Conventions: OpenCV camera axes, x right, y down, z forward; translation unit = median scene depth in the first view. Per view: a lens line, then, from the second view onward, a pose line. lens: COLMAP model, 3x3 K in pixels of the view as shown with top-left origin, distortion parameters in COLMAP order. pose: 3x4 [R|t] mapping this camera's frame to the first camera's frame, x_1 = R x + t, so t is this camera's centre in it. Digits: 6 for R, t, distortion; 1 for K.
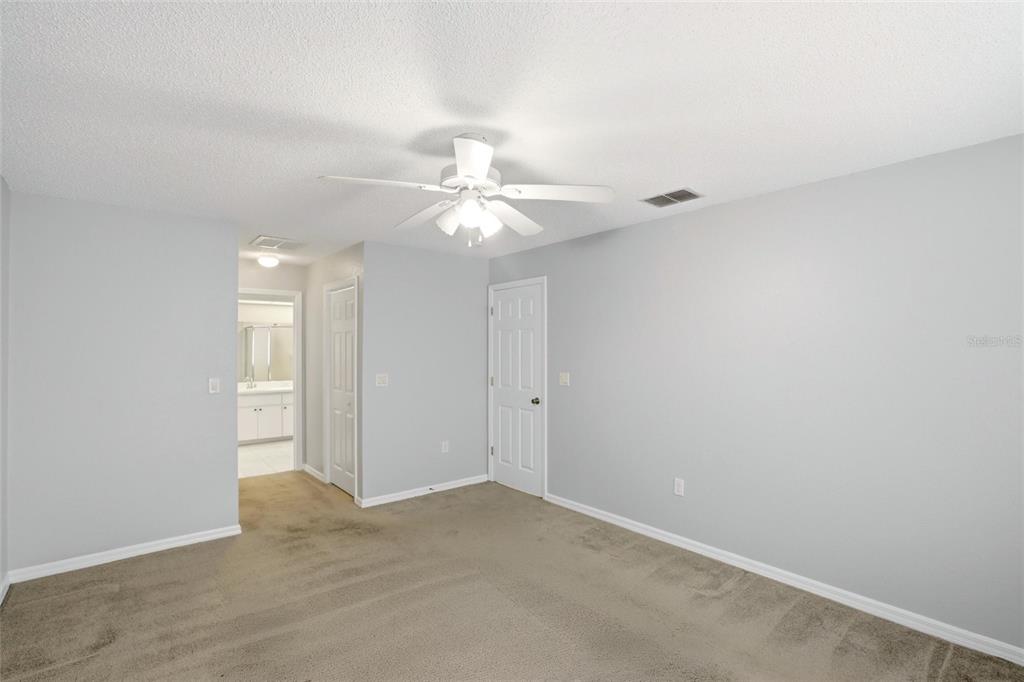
lens RADIAL K [[471.2, 0, 517.1], [0, 471.2, 344.2], [0, 0, 1]] dist [-0.045716, 0.017485]
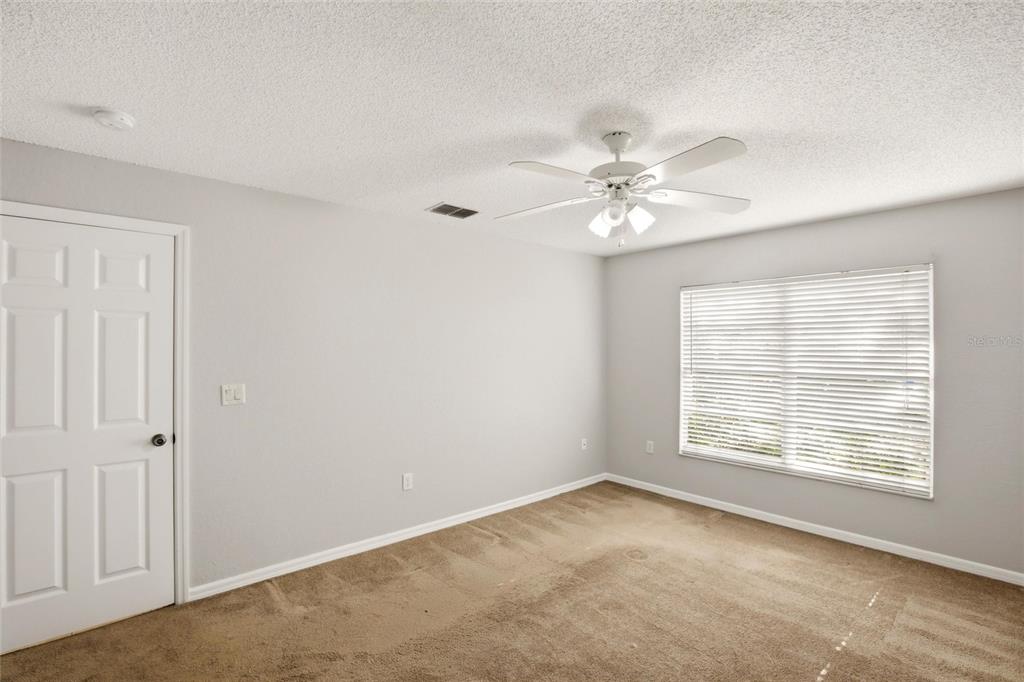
lens RADIAL K [[471.2, 0, 517.1], [0, 471.2, 344.2], [0, 0, 1]] dist [-0.045716, 0.017485]
pose [[-0.019740, 0.007387, 0.999778, -0.692933], [-0.009290, 0.999928, -0.007571, 0.007509], [-0.999762, -0.009437, -0.019670, 0.774893]]
